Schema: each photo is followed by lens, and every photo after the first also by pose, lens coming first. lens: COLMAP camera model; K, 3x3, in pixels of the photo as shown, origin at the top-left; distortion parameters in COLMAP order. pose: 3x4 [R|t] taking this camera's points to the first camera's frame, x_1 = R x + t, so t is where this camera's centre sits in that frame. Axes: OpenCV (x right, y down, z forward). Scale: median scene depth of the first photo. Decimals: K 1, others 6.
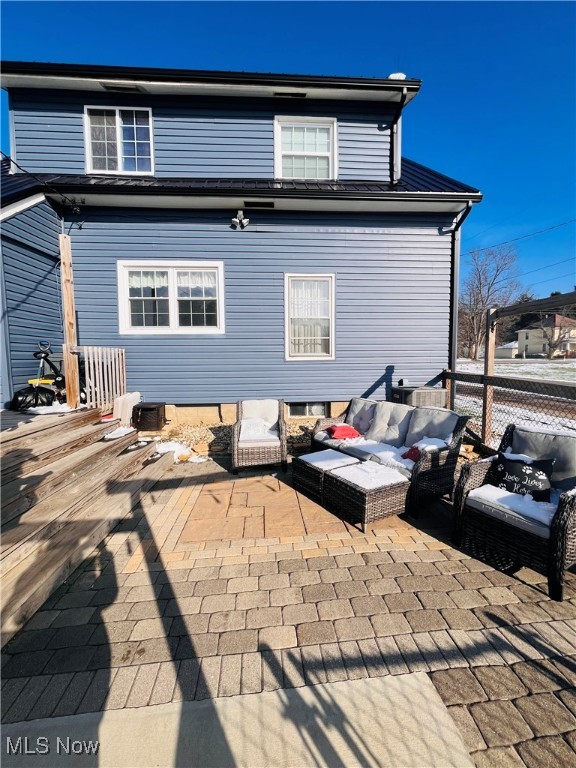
lens RADIAL K [[309.2, 0, 287.7], [0, 309.2, 382.4], [0, 0, 1]] dist [-0.013257, 0.000041]
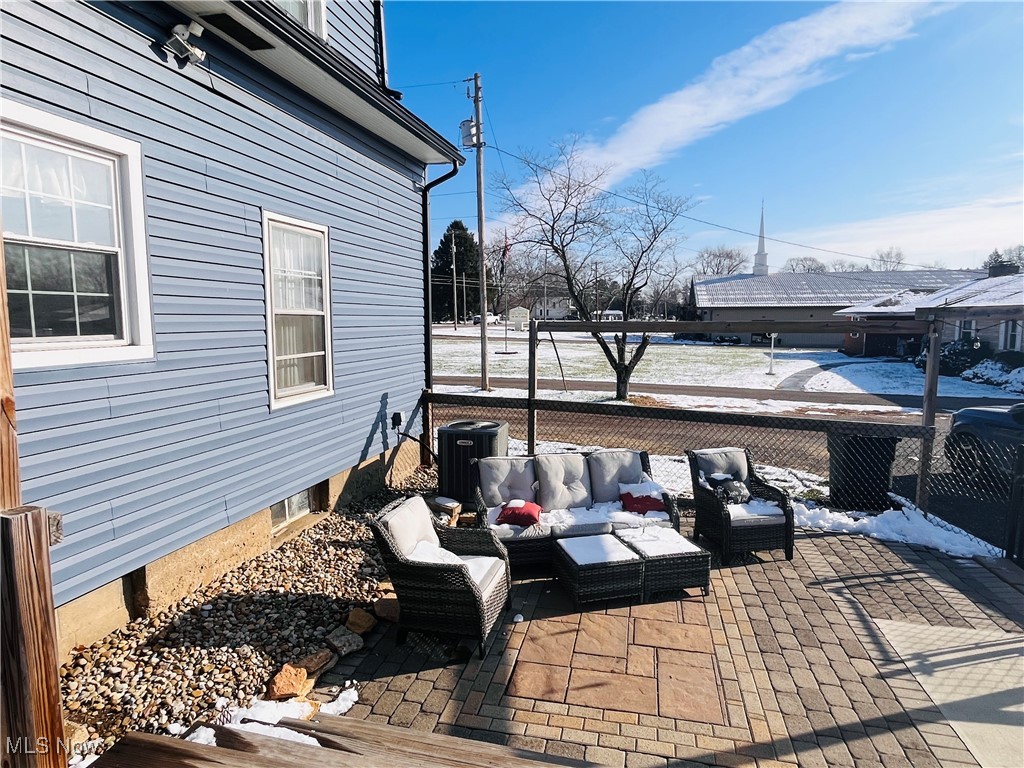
lens RADIAL K [[581.5, 0, 514.9], [0, 581.5, 382.4], [0, 0, 1]] dist [-0.001836, 0.000480]
pose [[0.311434, -0.096386, 0.945367, -1.156304], [0.071593, 0.994395, 0.077800, -0.256806], [-0.947567, 0.043452, 0.316589, 0.707778]]
